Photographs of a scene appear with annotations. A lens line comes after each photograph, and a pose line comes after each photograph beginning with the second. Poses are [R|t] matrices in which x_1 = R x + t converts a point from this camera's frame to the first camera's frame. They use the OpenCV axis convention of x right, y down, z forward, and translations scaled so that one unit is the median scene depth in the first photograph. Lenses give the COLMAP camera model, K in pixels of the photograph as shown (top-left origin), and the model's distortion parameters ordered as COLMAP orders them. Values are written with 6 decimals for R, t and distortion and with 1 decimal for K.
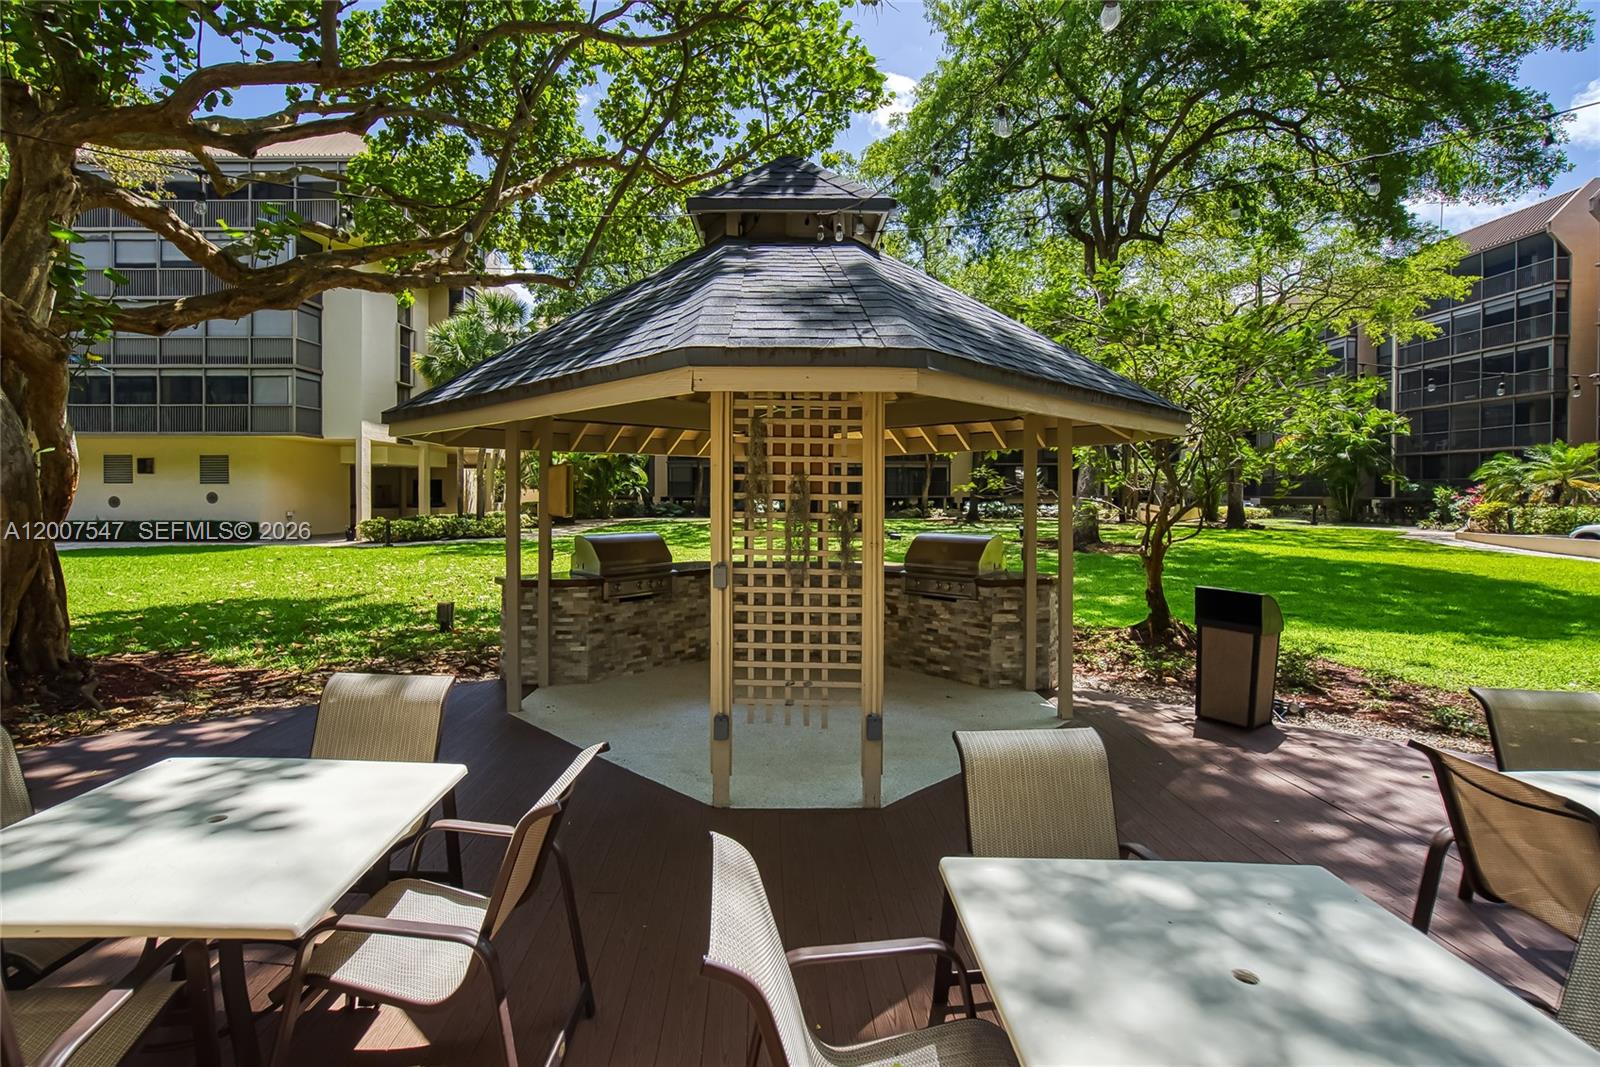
lens RADIAL K [[726.3, 0, 800.0], [0, 726.3, 533.5], [0, 0, 1]] dist [0.000202, -0.000250]
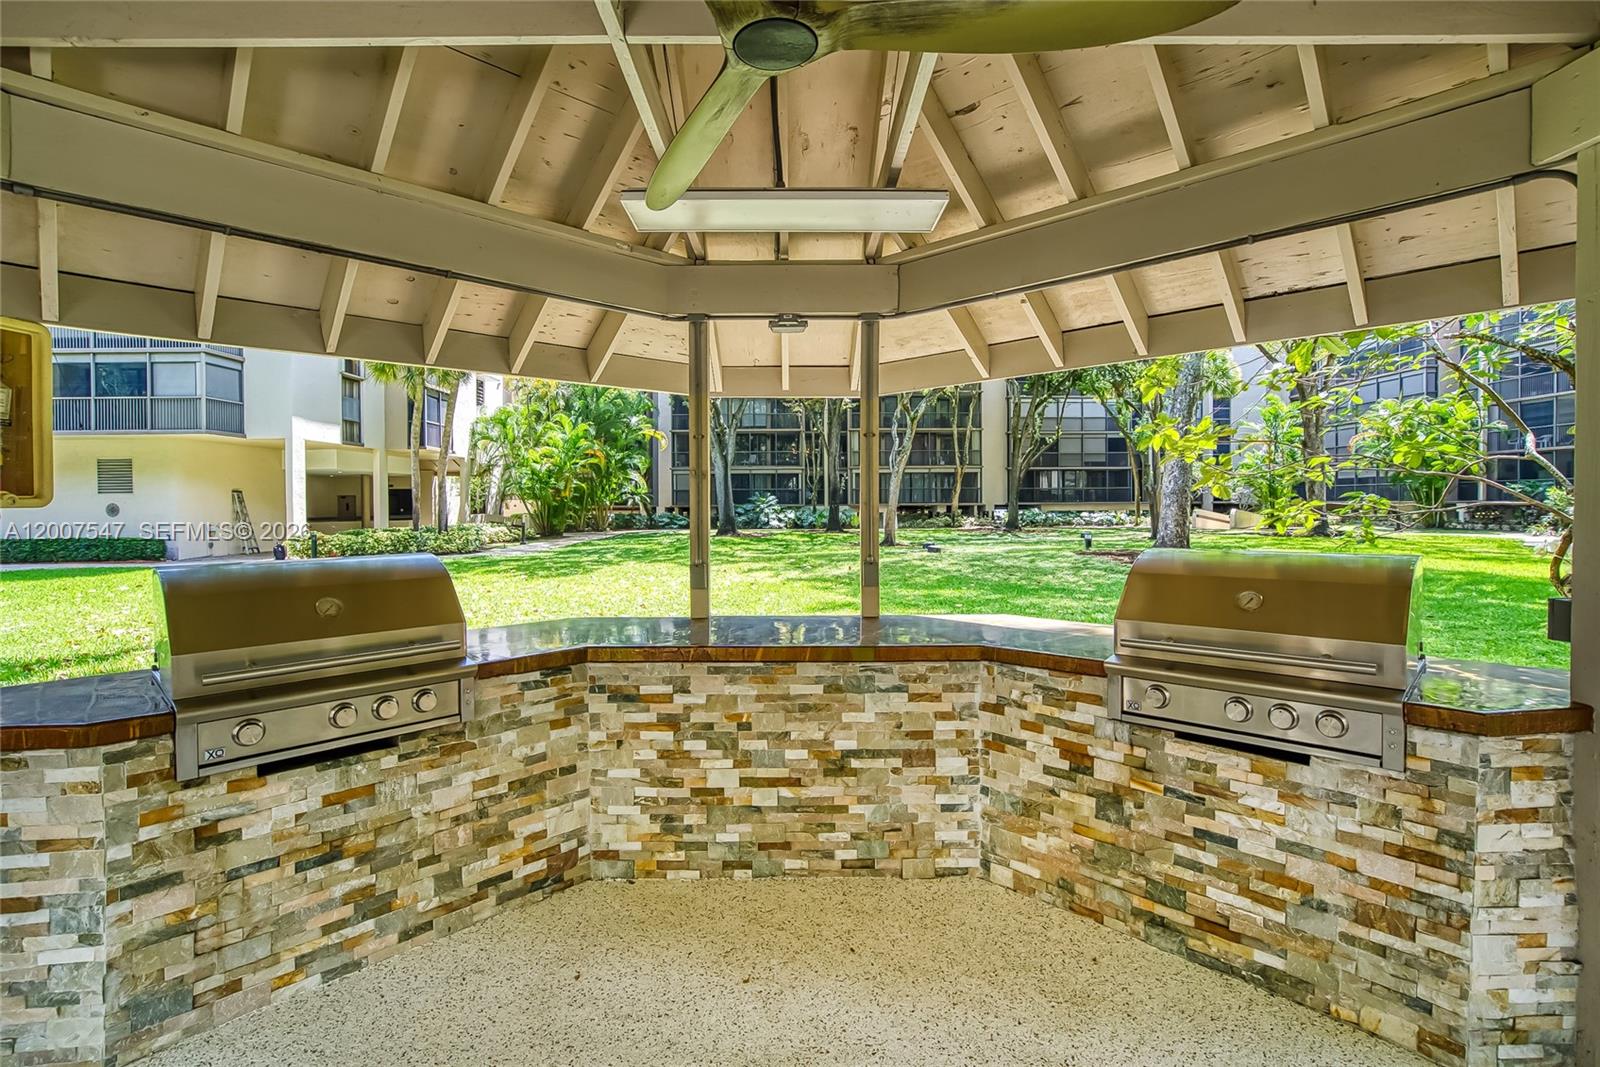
lens RADIAL K [[726.3, 0, 800.0], [0, 726.3, 533.5], [0, 0, 1]] dist [0.000202, -0.000250]
pose [[0.999700, -0.009472, -0.022573, -0.001746], [0.009099, 0.999822, -0.016555, -0.004385], [0.022725, 0.016345, 0.999608, 0.636319]]
